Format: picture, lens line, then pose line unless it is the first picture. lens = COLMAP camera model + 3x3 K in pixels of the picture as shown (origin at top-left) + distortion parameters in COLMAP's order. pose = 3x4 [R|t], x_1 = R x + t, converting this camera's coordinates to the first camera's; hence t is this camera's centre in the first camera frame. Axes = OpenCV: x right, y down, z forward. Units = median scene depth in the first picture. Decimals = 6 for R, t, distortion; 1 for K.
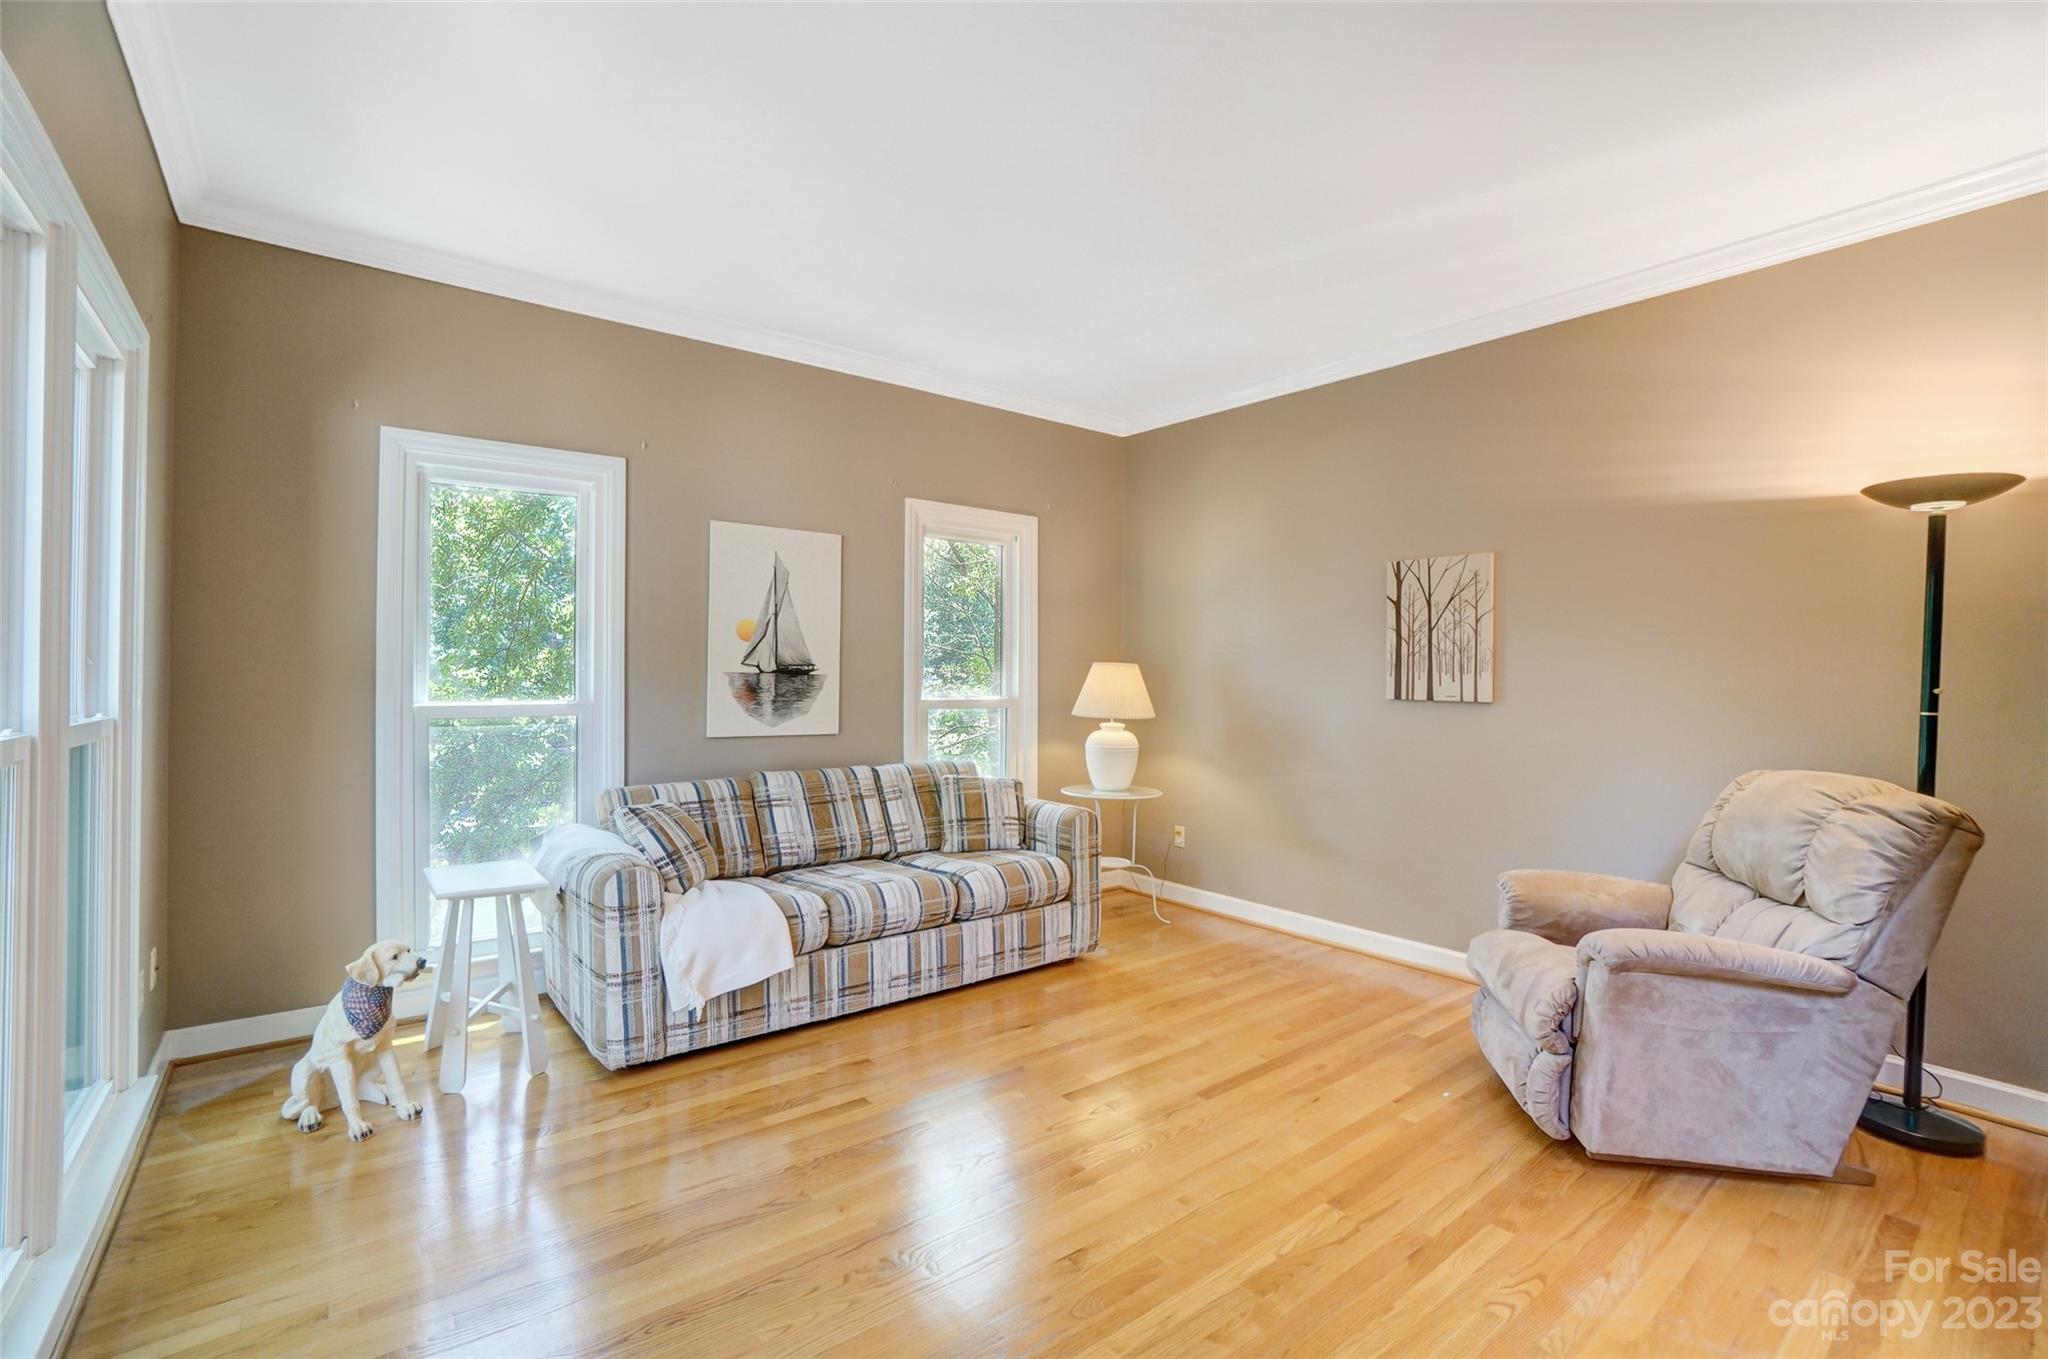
lens RADIAL K [[904.0, 0, 1014.1], [0, 904.0, 676.9], [0, 0, 1]] dist [-0.064145, 0.022513]
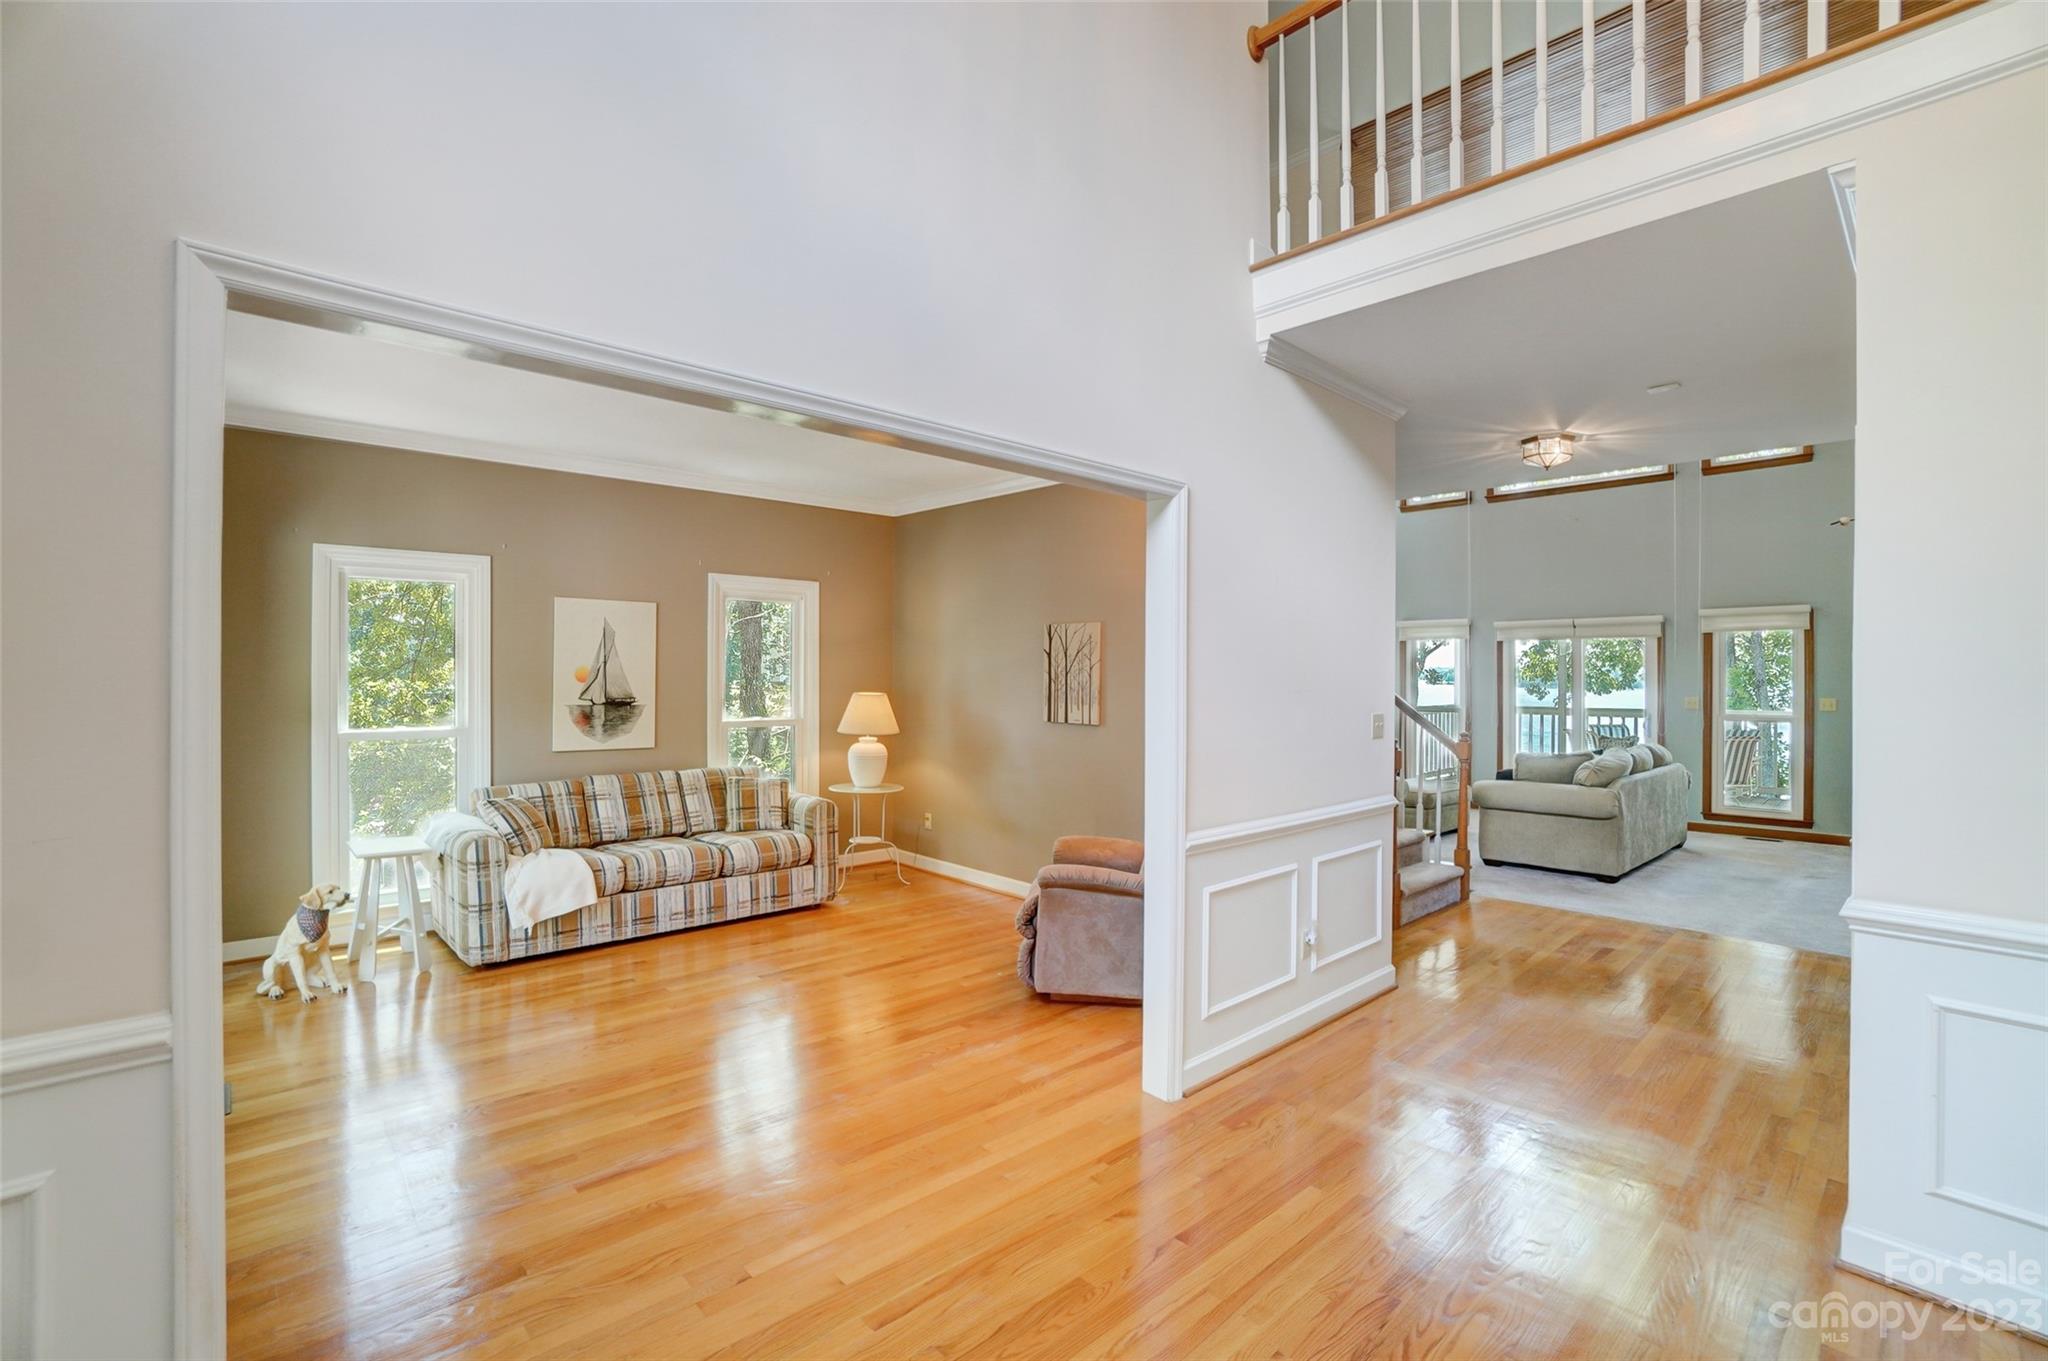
lens RADIAL K [[904.0, 0, 1014.1], [0, 904.0, 677.9], [0, 0, 1]] dist [-0.064145, 0.022513]
pose [[0.997129, -0.002032, 0.075698, 0.310011], [0.001831, 0.999995, 0.002725, -0.057138], [-0.075703, -0.002578, 0.997127, -0.506011]]
